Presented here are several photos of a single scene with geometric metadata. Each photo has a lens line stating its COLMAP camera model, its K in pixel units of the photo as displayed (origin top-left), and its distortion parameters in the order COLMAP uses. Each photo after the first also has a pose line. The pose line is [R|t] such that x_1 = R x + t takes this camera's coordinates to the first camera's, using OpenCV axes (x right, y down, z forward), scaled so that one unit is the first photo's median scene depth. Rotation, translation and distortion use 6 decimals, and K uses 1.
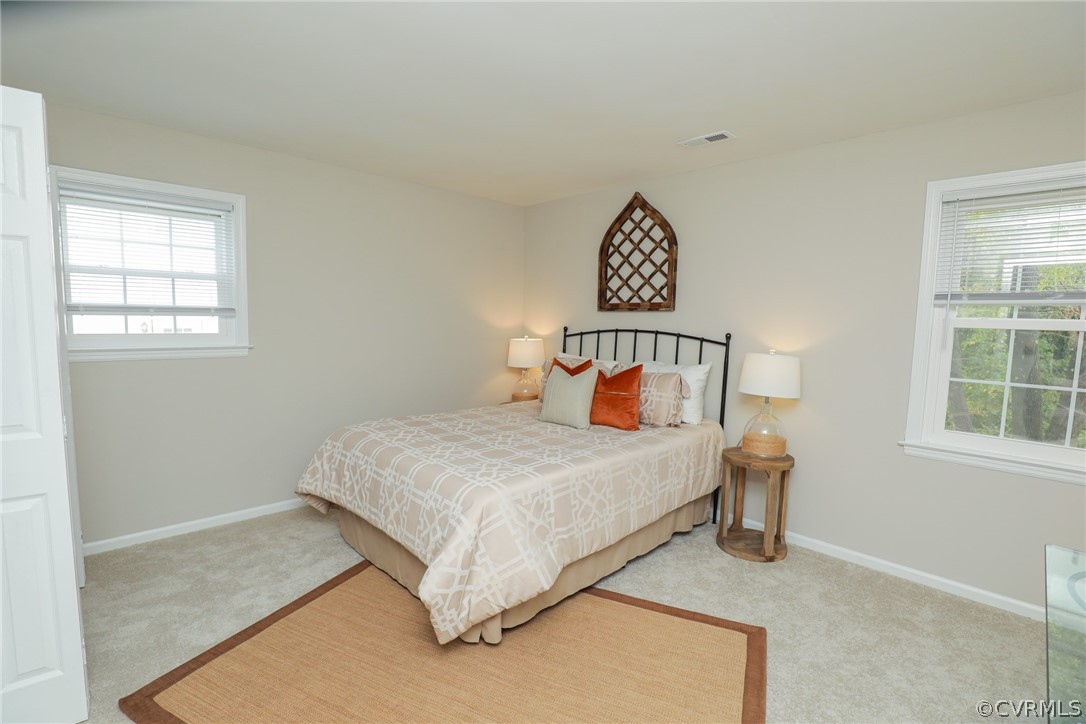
lens RADIAL K [[498.6, 0, 541.2], [0, 498.6, 367.3], [0, 0, 1]] dist [-0.035068, 0.007808]
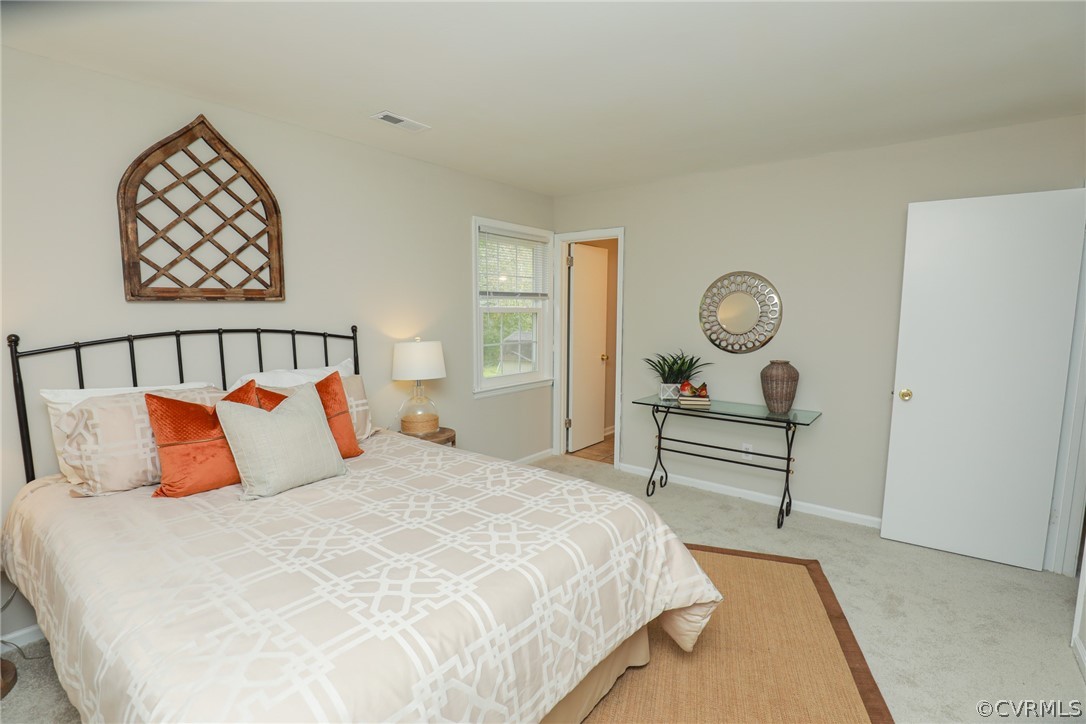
lens RADIAL K [[498.6, 0, 541.2], [0, 498.6, 367.3], [0, 0, 1]] dist [-0.035068, 0.007808]
pose [[-0.123221, -0.127788, 0.984117, -0.524297], [0.102399, 0.984744, 0.140691, -0.076786], [-0.987082, 0.118108, -0.108256, 0.678421]]
